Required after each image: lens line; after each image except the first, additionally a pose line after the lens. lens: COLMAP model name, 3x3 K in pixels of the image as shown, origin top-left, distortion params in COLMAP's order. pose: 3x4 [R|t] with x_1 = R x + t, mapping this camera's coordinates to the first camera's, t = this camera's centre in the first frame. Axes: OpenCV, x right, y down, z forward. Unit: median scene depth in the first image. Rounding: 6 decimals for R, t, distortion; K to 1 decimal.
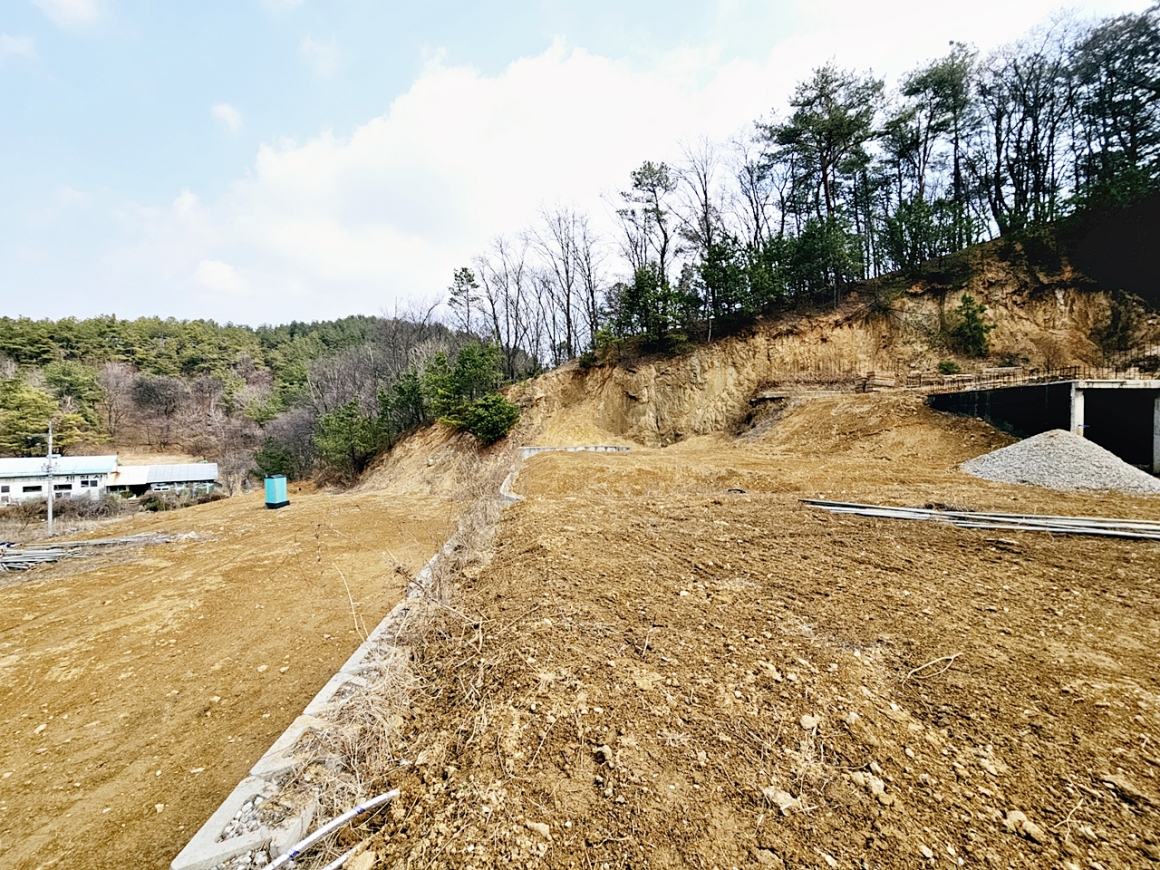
lens RADIAL K [[474.8, 0, 579.5], [0, 474.8, 433.5], [0, 0, 1]] dist [-0.002777, 0.001306]
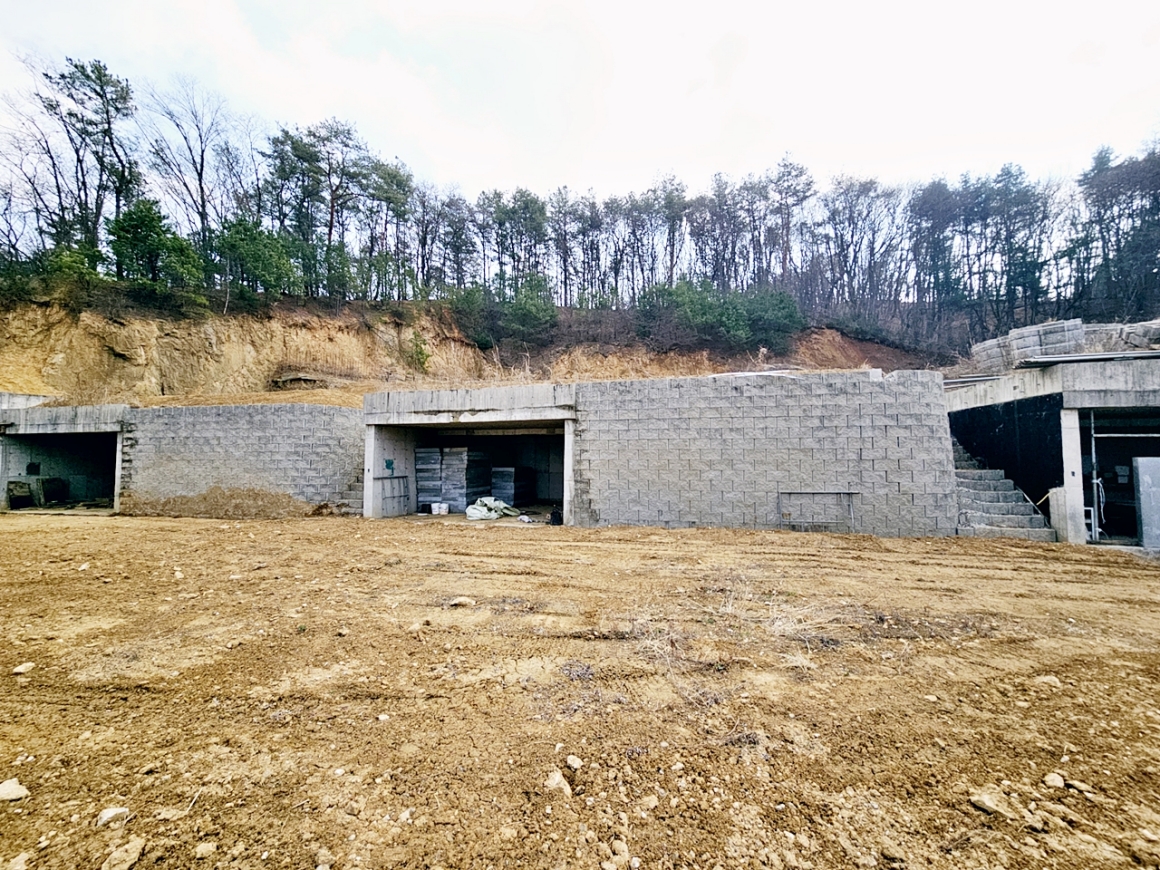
lens RADIAL K [[473.7, 0, 580.0], [0, 473.7, 435.0], [0, 0, 1]] dist [-0.001407, 0.001332]
pose [[0.316898, 0.041073, 0.947570, -0.395305], [0.014950, 0.998721, -0.048290, 0.107443], [-0.948342, 0.029469, 0.315879, 0.035527]]
